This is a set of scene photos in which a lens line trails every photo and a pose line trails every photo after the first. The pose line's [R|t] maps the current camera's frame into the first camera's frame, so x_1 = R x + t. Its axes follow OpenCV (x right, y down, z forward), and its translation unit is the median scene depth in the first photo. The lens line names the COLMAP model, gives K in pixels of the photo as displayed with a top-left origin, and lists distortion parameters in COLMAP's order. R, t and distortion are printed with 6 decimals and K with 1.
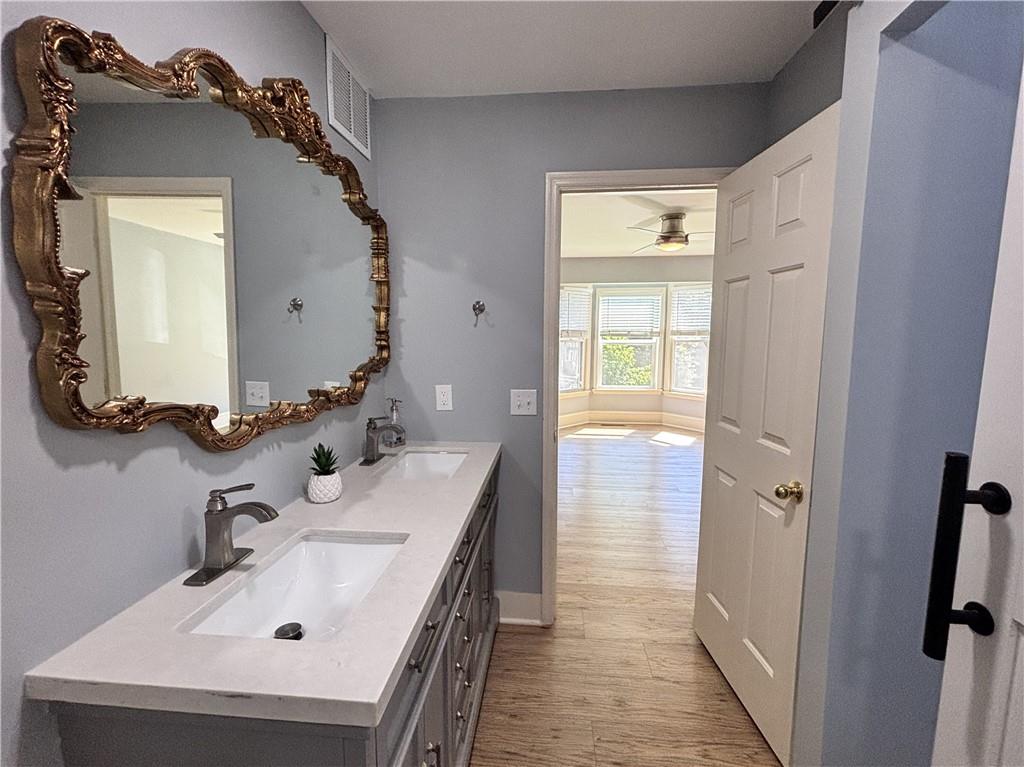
lens RADIAL K [[439.1, 0, 512.0], [0, 439.1, 383.5], [0, 0, 1]] dist [0.000695, 0.000019]
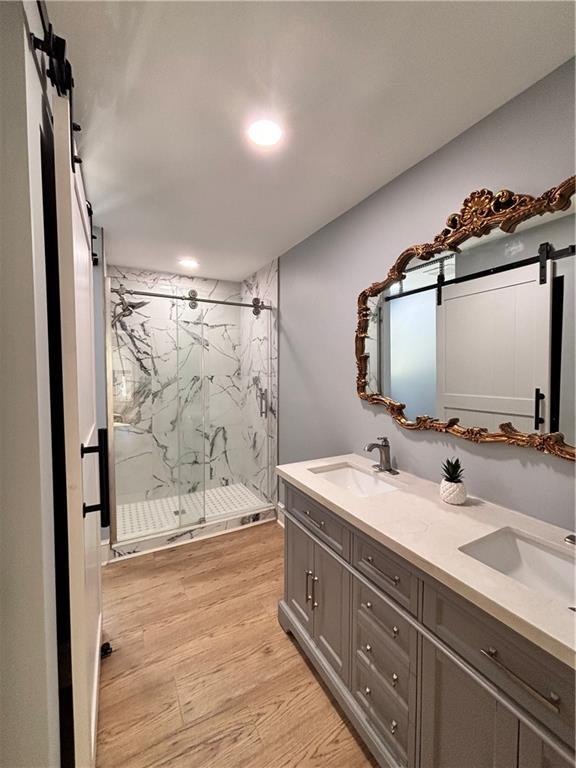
lens RADIAL K [[311.9, 0, 288.0], [0, 311.9, 384.0], [0, 0, 1]] dist [-0.000476, 0.000453]
pose [[-0.823700, 0.025090, -0.566471, 0.758577], [-0.068331, 0.987348, 0.143091, -0.264039], [0.562894, 0.156572, -0.811564, 2.100625]]
